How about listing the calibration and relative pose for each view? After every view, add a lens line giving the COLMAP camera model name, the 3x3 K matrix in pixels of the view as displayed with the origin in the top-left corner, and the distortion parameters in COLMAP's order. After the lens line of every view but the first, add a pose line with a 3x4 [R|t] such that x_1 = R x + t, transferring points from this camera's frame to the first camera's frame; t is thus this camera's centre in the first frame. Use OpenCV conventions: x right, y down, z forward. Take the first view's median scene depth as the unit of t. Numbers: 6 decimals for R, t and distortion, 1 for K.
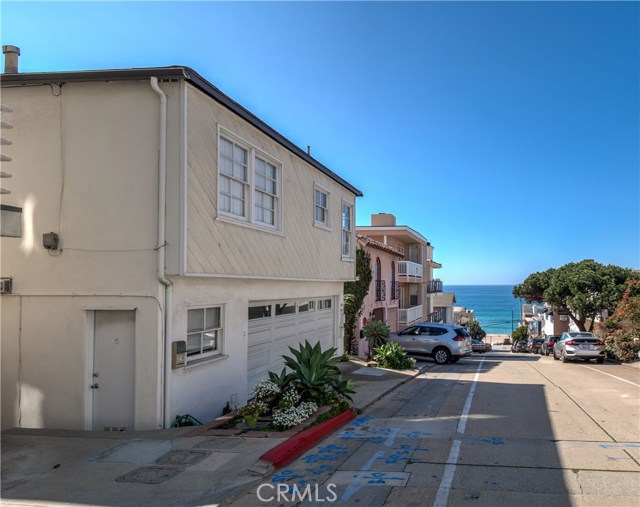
lens RADIAL K [[408.8, 0, 460.8], [0, 408.8, 278.1], [0, 0, 1]] dist [0.044686, -0.029746]
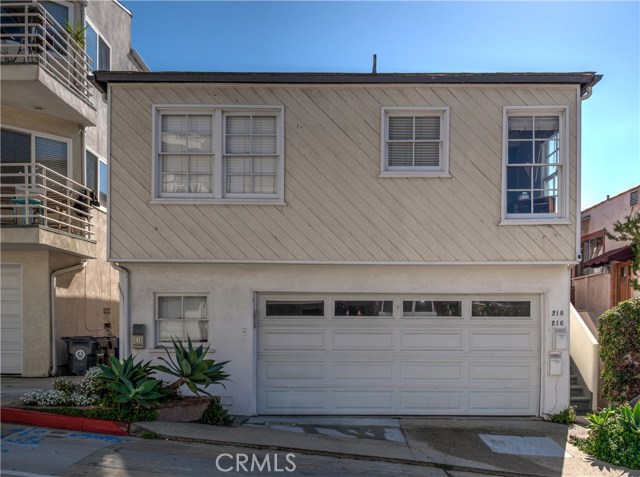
lens RADIAL K [[577.8, 0, 323.5], [0, 577.8, 320.5], [0, 0, 1]] dist [-0.006107, -0.001679]
pose [[0.072014, -0.002542, -0.997400, 0.403481], [0.013829, 0.999903, -0.001550, 0.072171], [0.997308, -0.013682, 0.072042, 0.656155]]
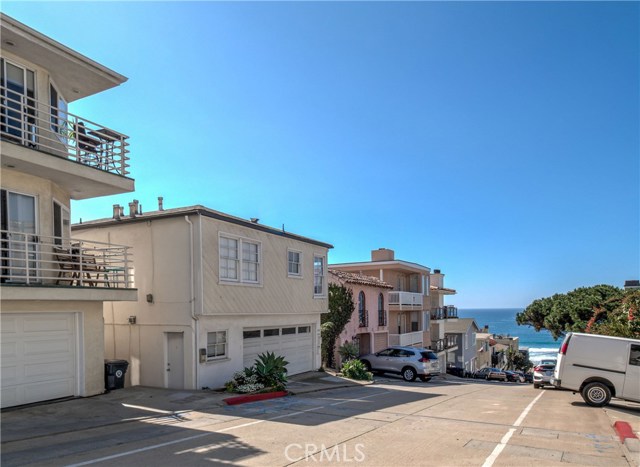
lens RADIAL K [[438.0, 0, 342.6], [0, 438.0, 315.1], [0, 0, 1]] dist [0.057386, -0.005520]
pose [[0.923039, -0.003349, -0.384691, 0.339080], [0.015320, 0.999489, 0.028058, -0.024292], [0.384401, -0.031792, 0.922619, -0.302988]]
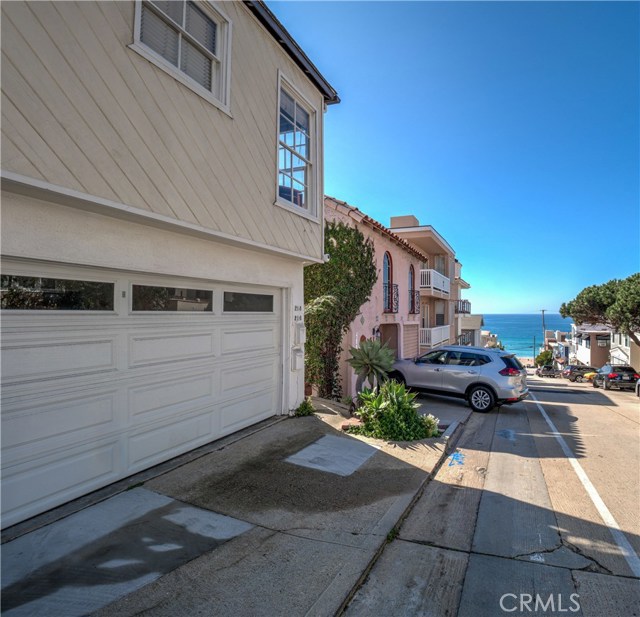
lens RADIAL K [[339.1, 0, 409.2], [0, 339.1, 317.9], [0, 0, 1]] dist [-0.001411, -0.001157]
pose [[0.977984, 0.004368, -0.208635, -0.060886], [0.001424, 0.999618, 0.027606, 0.065952], [0.208675, -0.027295, 0.977604, 0.604611]]
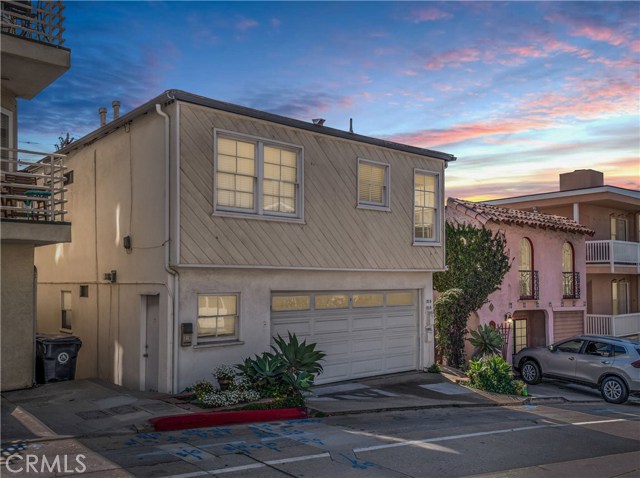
lens RADIAL K [[580.5, 0, 319.7], [0, 580.5, 258.8], [0, 0, 1]] dist [0.063323, -0.008418]
pose [[0.711266, -0.026593, -0.702420, 0.351708], [0.012637, 0.999606, -0.025047, 0.008805], [0.702810, 0.008938, 0.711322, 0.048871]]
